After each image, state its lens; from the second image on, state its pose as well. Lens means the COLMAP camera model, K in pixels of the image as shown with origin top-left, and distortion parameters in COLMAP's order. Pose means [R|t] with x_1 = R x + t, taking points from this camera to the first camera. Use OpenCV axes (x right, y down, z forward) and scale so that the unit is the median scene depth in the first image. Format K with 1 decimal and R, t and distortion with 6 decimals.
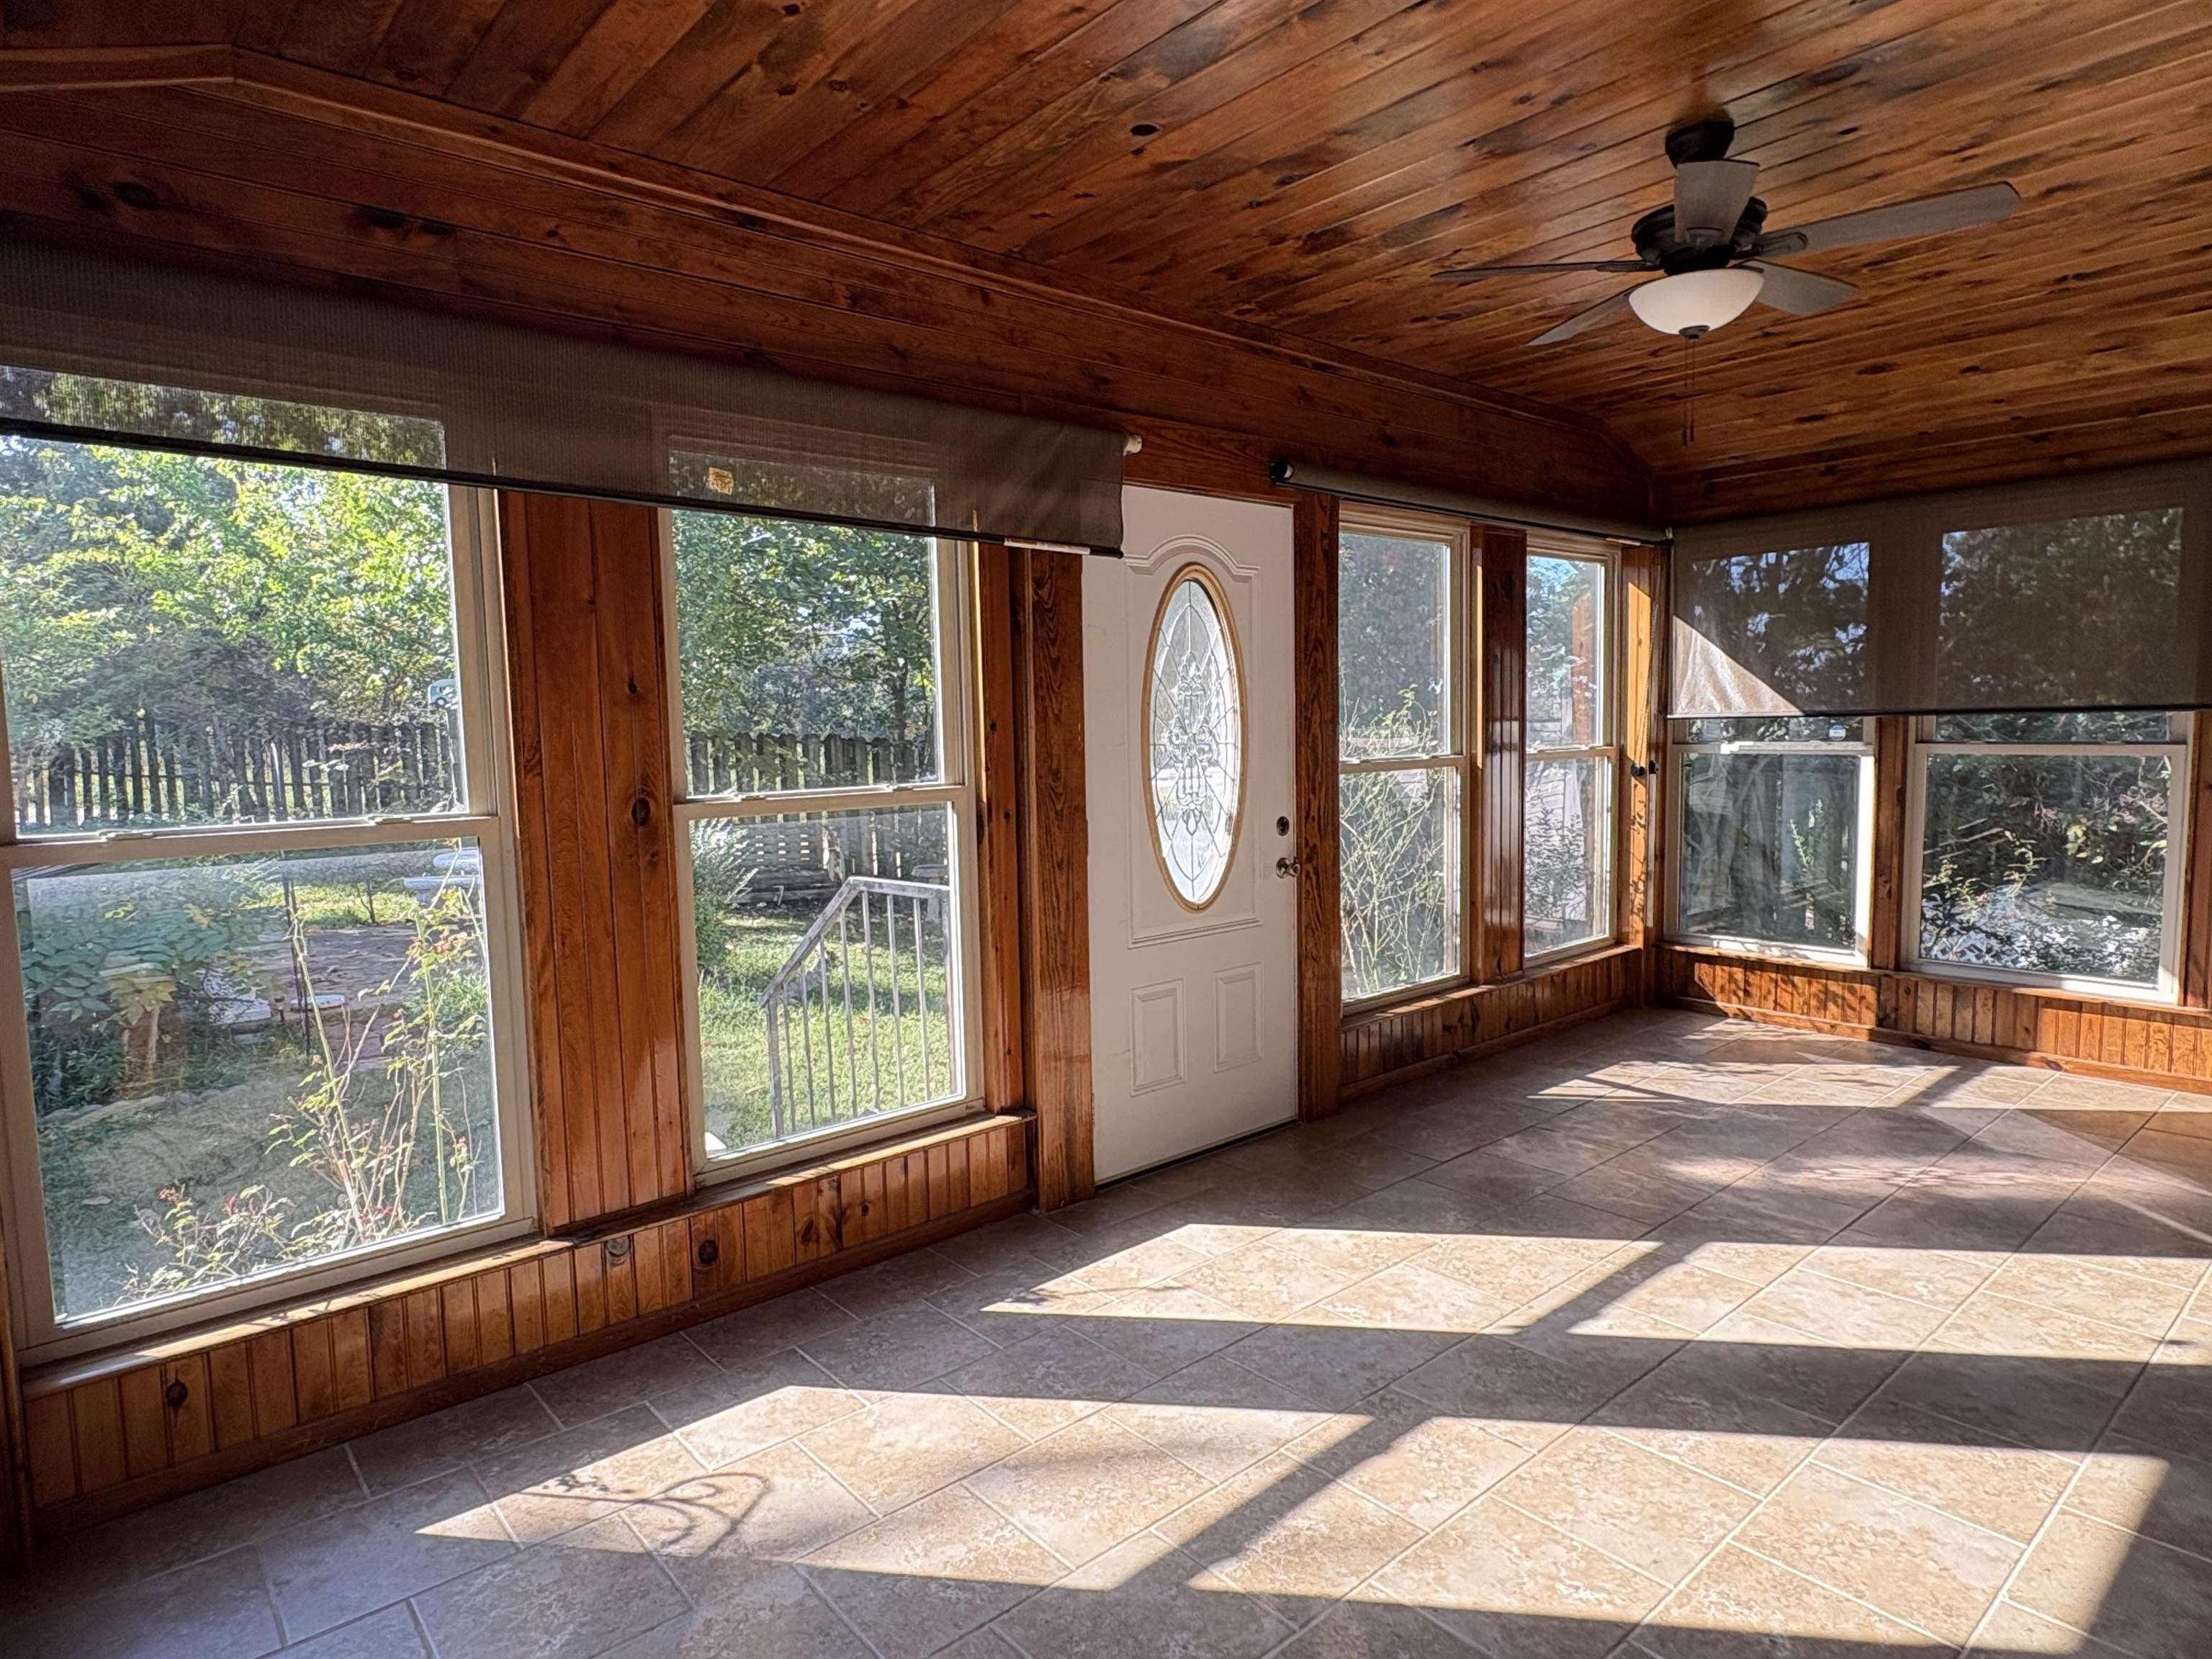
lens RADIAL K [[1265.4, 0, 1099.1], [0, 1265.4, 829.5], [0, 0, 1]] dist [-0.003691, 0.003452]
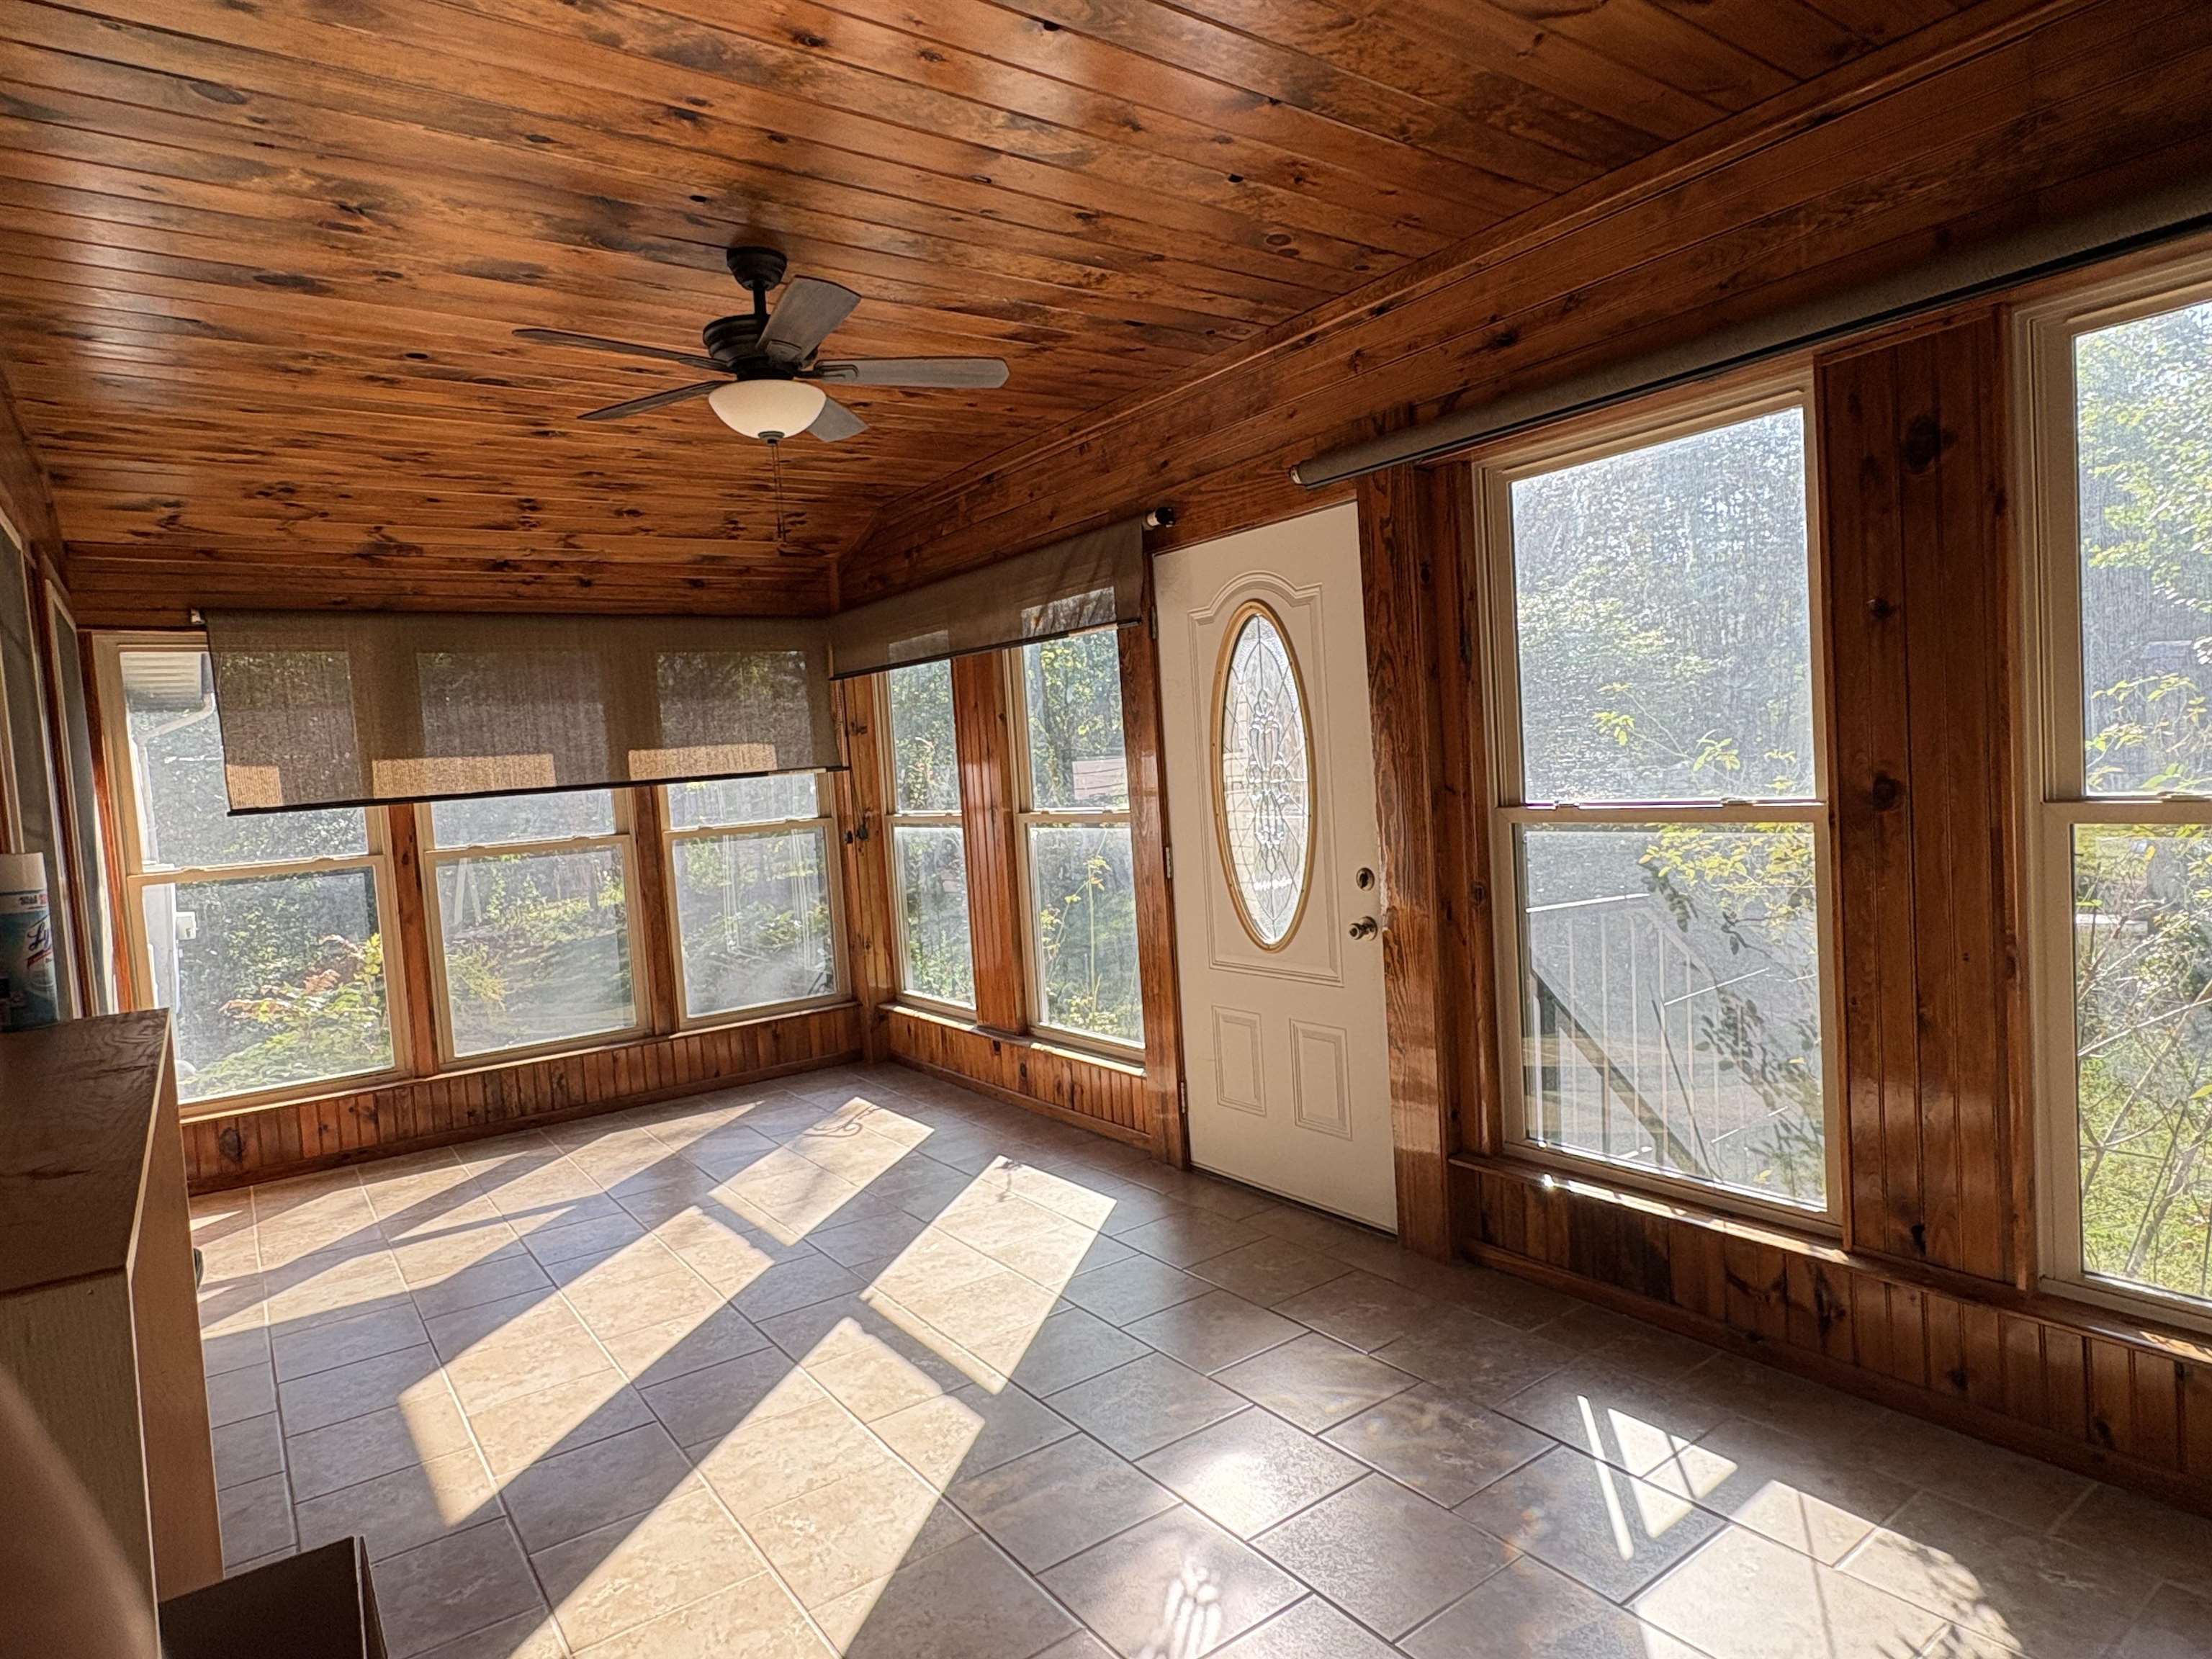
lens RADIAL K [[1265.4, 0, 1098.4], [0, 1265.4, 831.5], [0, 0, 1]] dist [-0.003691, 0.003452]
pose [[-0.087912, 0.077412, -0.993116, 1.351612], [-0.022839, 0.996557, 0.079702, -0.132306], [0.995866, 0.029688, -0.085842, 1.210684]]
